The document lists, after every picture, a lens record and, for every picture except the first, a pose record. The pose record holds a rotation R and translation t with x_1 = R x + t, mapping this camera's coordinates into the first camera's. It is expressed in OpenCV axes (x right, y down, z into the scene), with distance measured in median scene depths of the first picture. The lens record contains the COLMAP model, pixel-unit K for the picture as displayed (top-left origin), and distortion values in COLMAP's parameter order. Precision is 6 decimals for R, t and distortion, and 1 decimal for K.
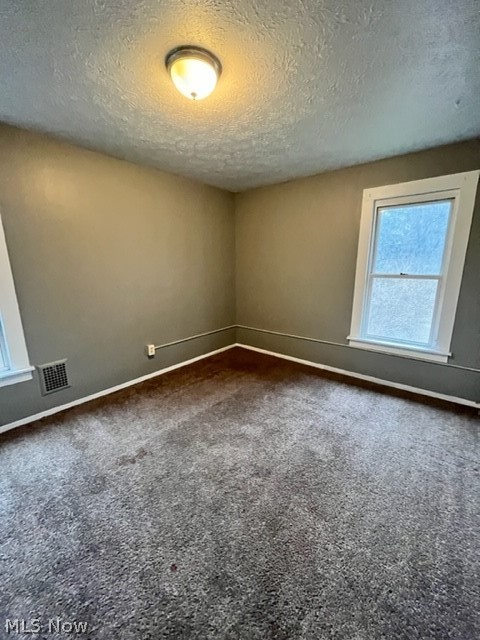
lens RADIAL K [[261.3, 0, 240.9], [0, 261.3, 320.5], [0, 0, 1]] dist [0.000256, -0.000310]
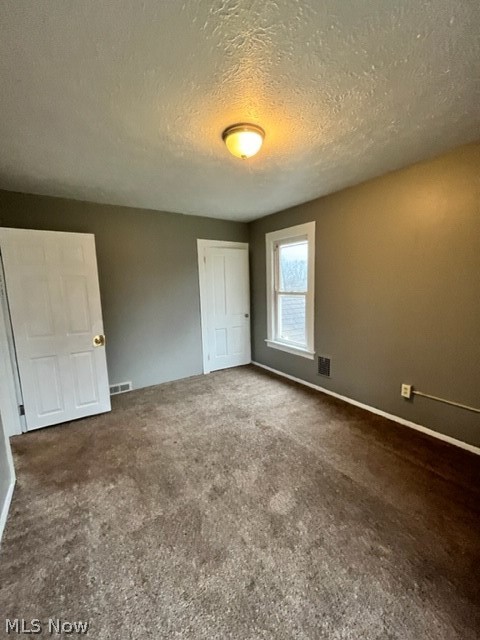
lens RADIAL K [[261.3, 0, 240.9], [0, 261.3, 320.5], [0, 0, 1]] dist [0.000256, -0.000310]
pose [[-0.271360, 0.152768, -0.950277, 0.695732], [-0.181410, 0.961509, 0.206377, -0.223616], [0.945227, 0.228392, -0.233201, 0.895983]]
